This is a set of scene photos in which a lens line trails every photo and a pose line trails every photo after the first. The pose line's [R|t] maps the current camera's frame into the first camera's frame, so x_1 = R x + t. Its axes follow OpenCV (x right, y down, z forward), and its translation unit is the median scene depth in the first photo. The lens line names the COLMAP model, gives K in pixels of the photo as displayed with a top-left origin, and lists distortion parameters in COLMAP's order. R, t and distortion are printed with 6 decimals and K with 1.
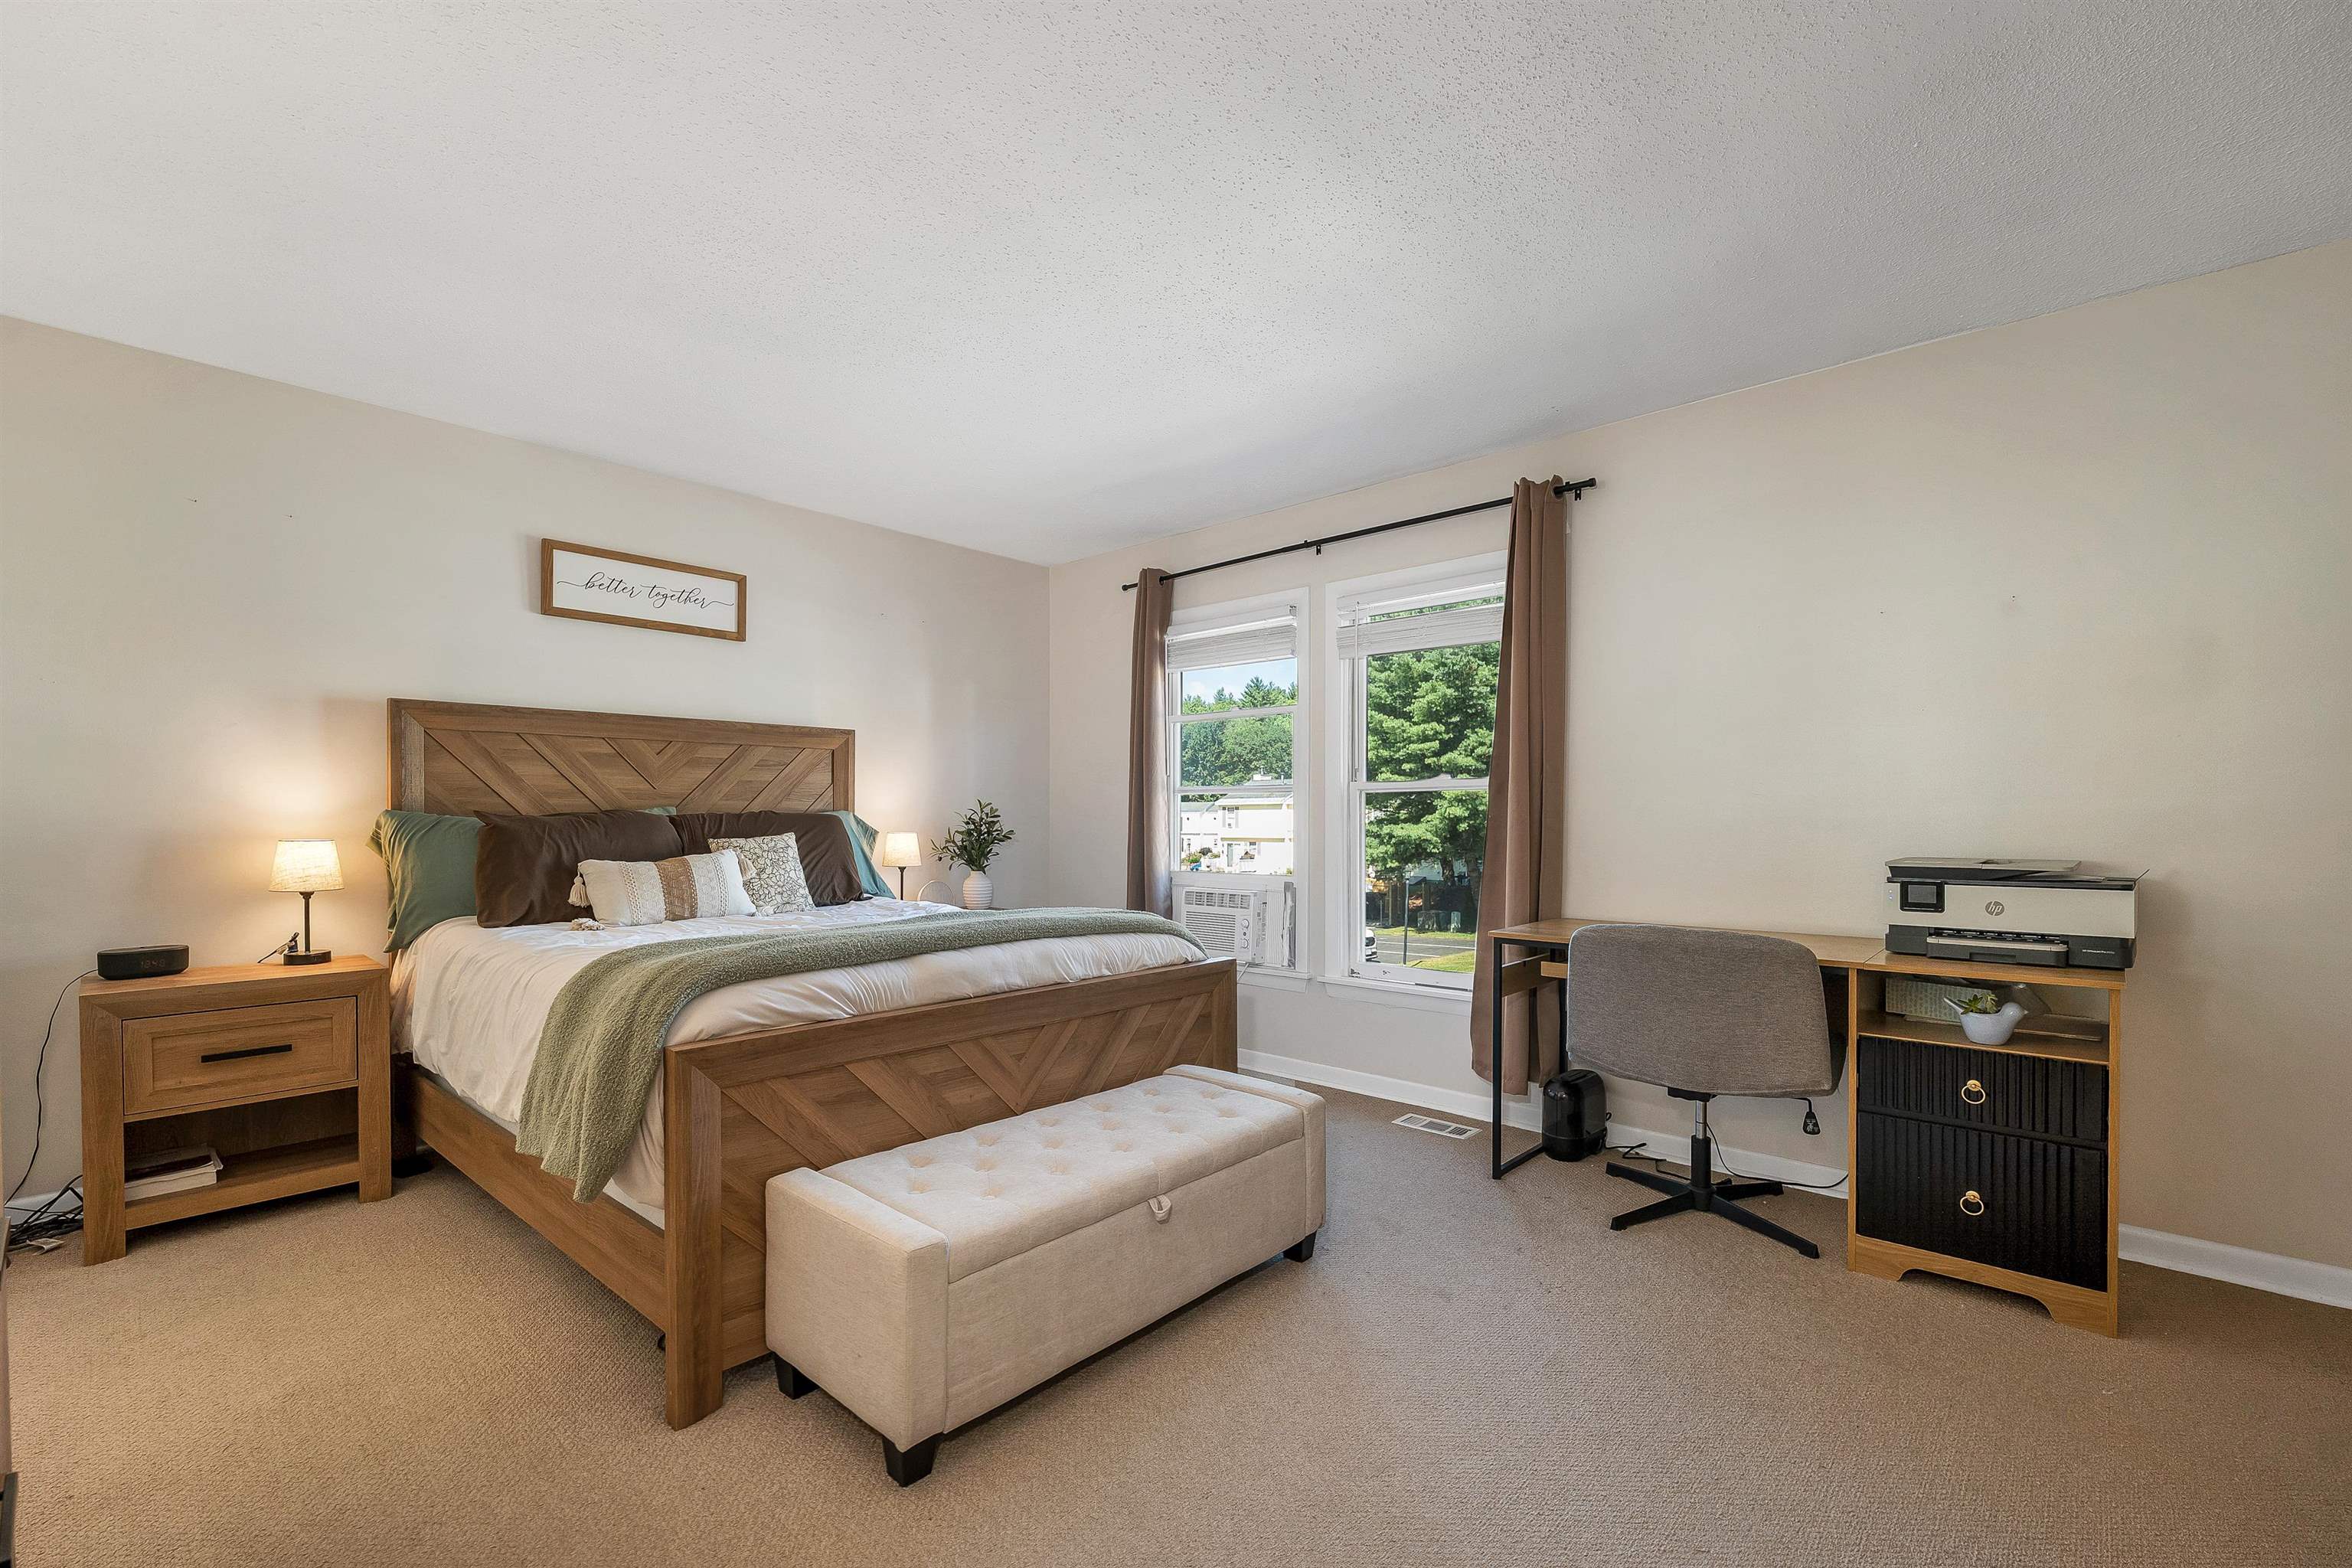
lens RADIAL K [[988.5, 0, 1171.7], [0, 988.5, 791.2], [0, 0, 1]] dist [-0.000671, -0.000150]
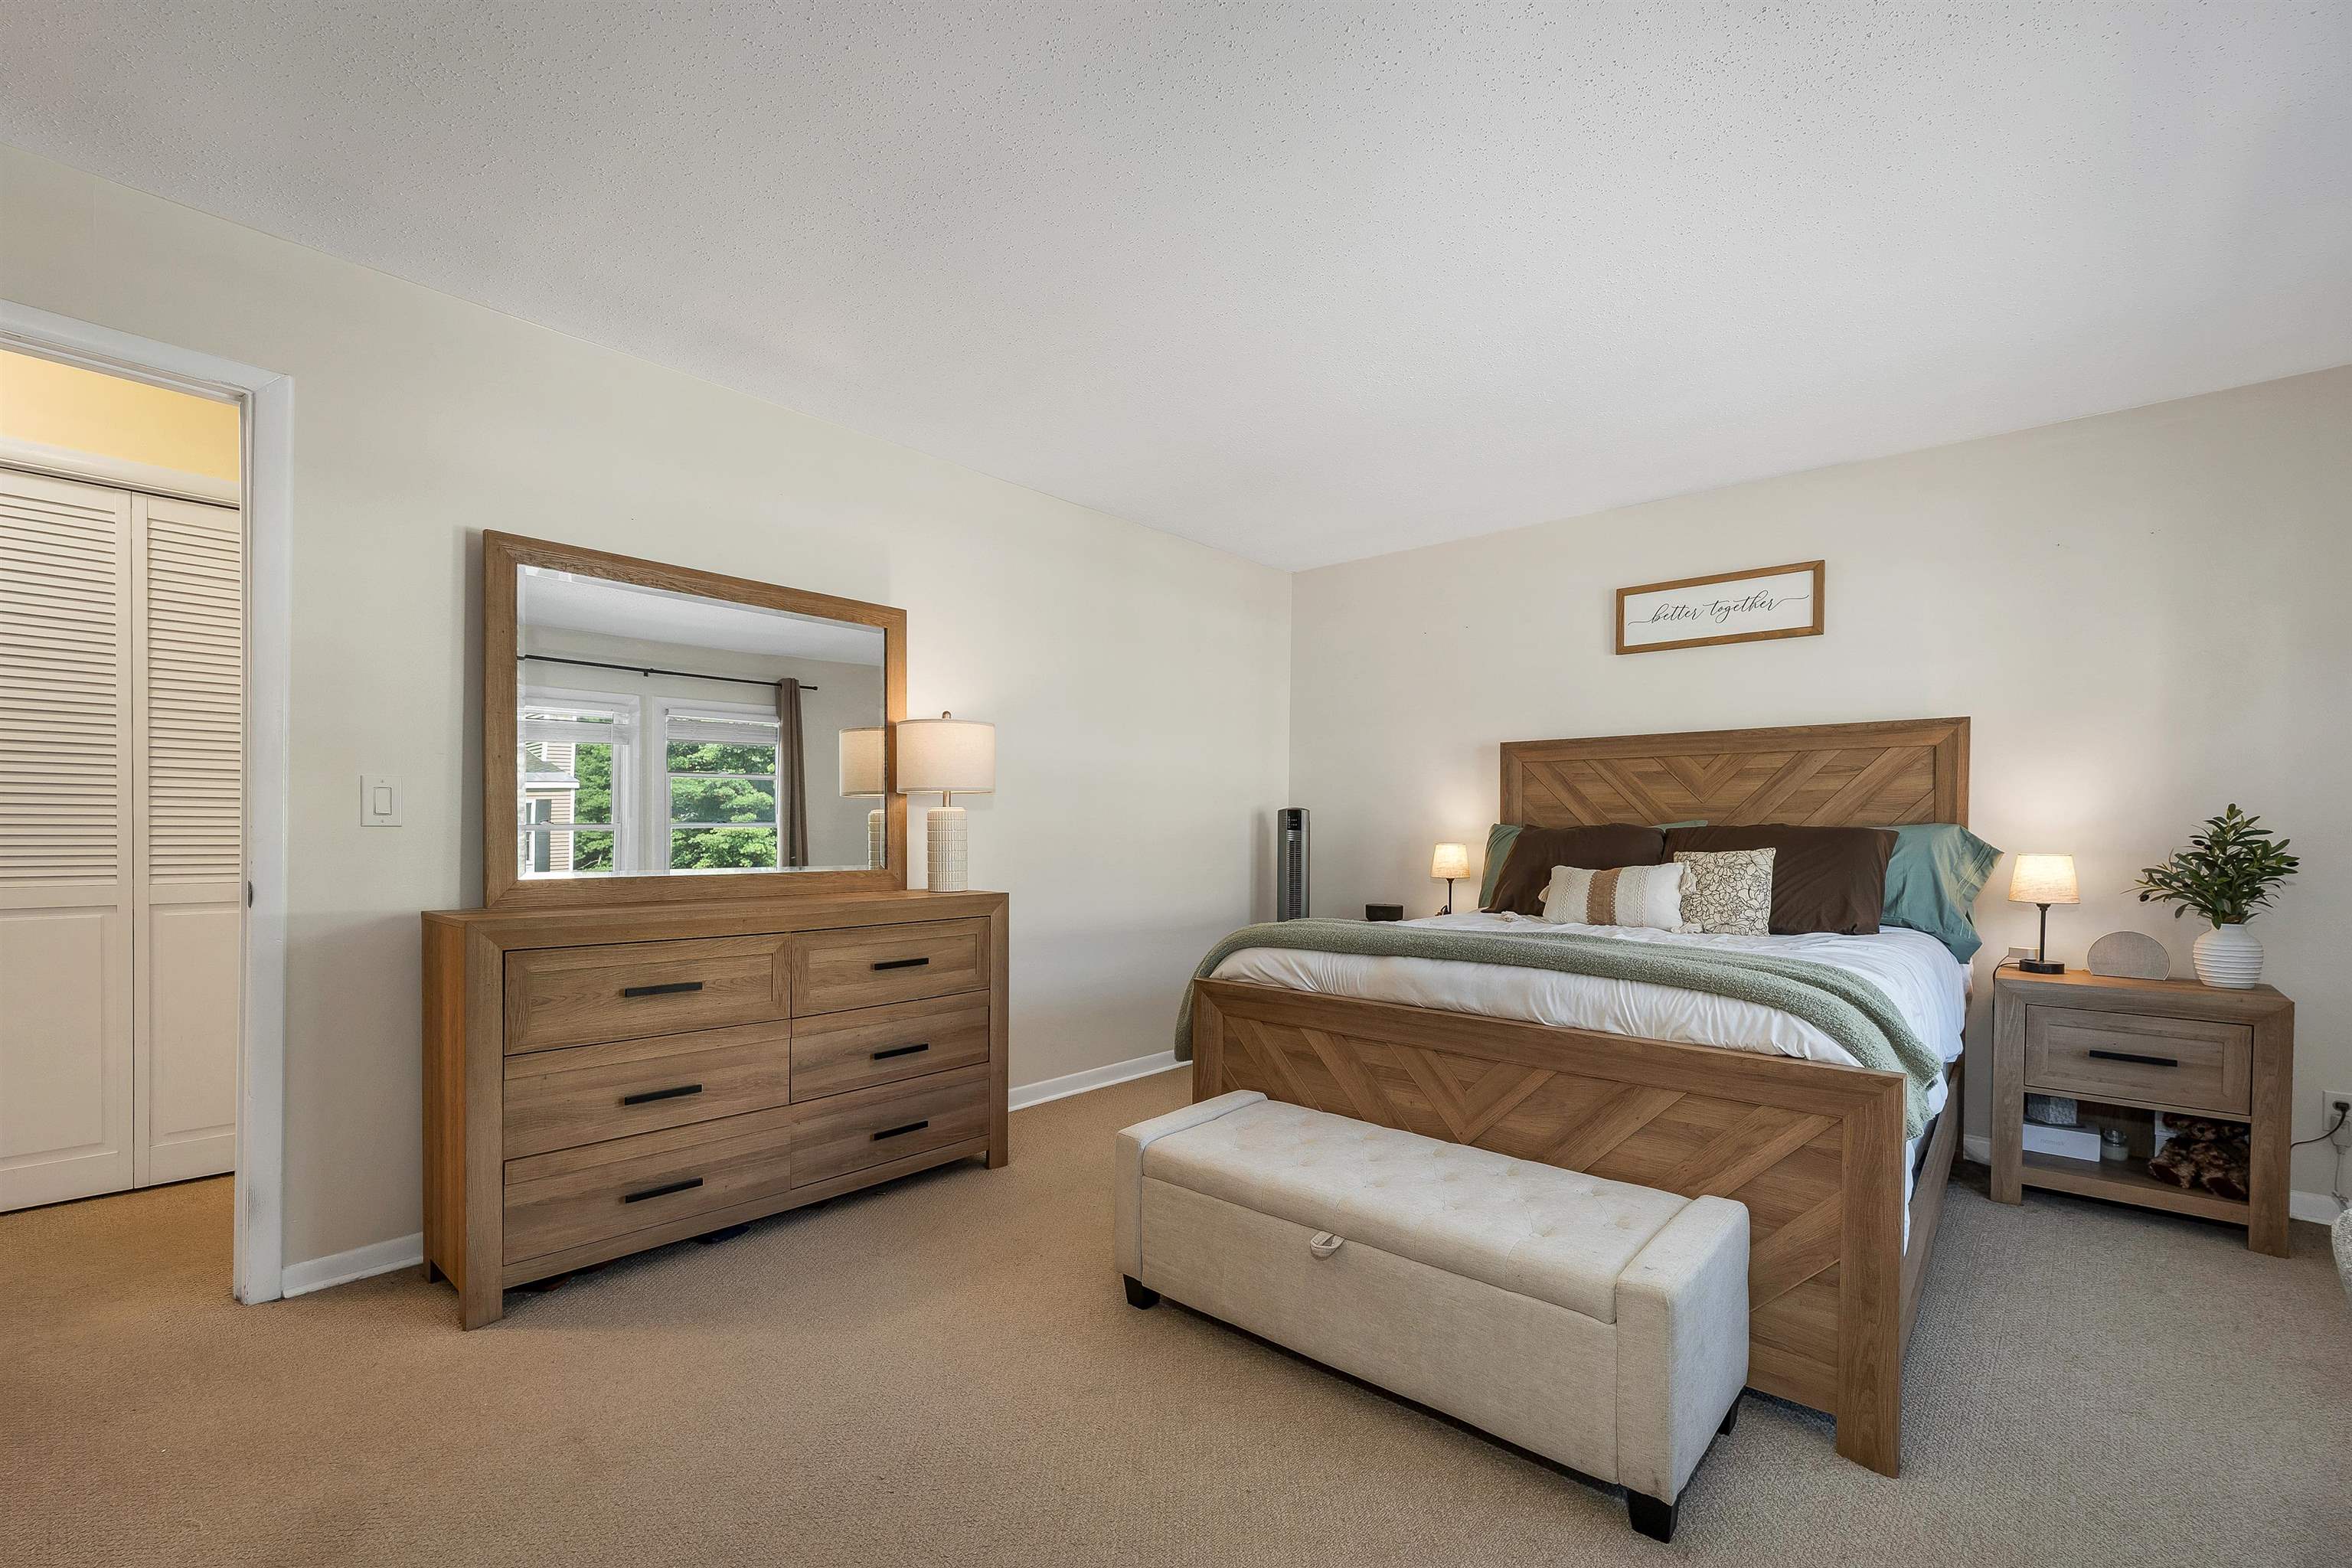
lens RADIAL K [[964.0, 0, 1180.7], [0, 964.0, 821.2], [0, 0, 1]] dist [-0.000280, -0.000122]
pose [[0.042747, -0.004082, -0.999078, 0.510577], [0.020042, 0.999794, -0.003227, 0.010549], [0.998885, -0.019886, 0.042820, 0.470533]]
